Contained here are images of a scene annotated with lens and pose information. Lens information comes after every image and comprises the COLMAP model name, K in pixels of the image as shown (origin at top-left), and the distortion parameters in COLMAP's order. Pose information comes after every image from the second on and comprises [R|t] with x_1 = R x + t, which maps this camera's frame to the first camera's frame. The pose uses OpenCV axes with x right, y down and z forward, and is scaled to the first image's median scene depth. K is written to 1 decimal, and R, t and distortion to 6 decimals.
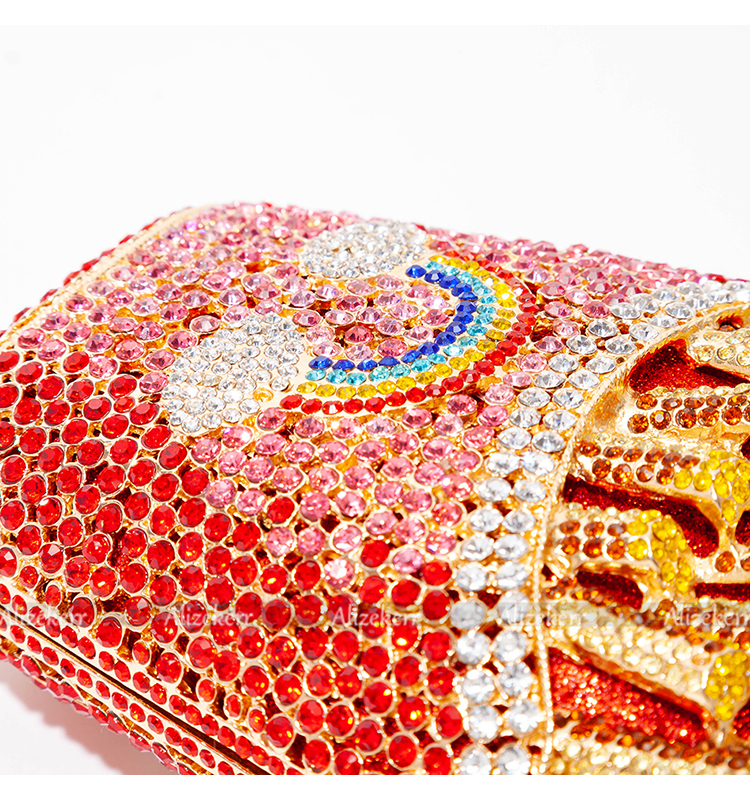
lens RADIAL K [[2669.5, 0, 379.7], [0, 2669.5, 398.8], [0, 0, 1]] dist [0.213185, 0.000000]
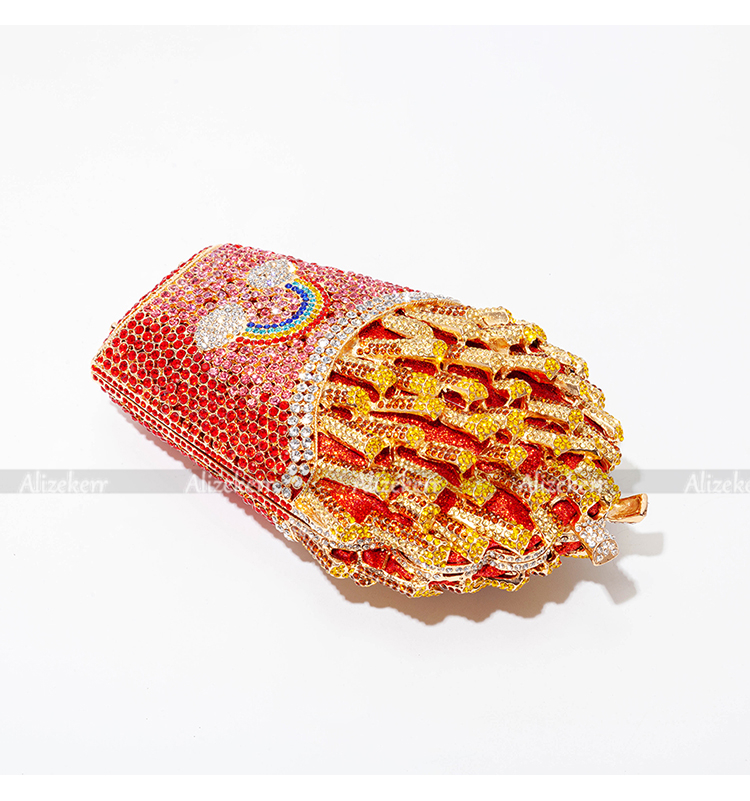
lens RADIAL K [[2206.0, 0, 369.7], [0, 2206.0, 396.0], [0, 0, 1]] dist [0.490978, 0.000000]
pose [[0.999184, 0.040378, 0.000826, 0.109120], [-0.040074, 0.988704, 0.144424, -0.292833], [0.005015, -0.144339, 0.989516, -1.387468]]
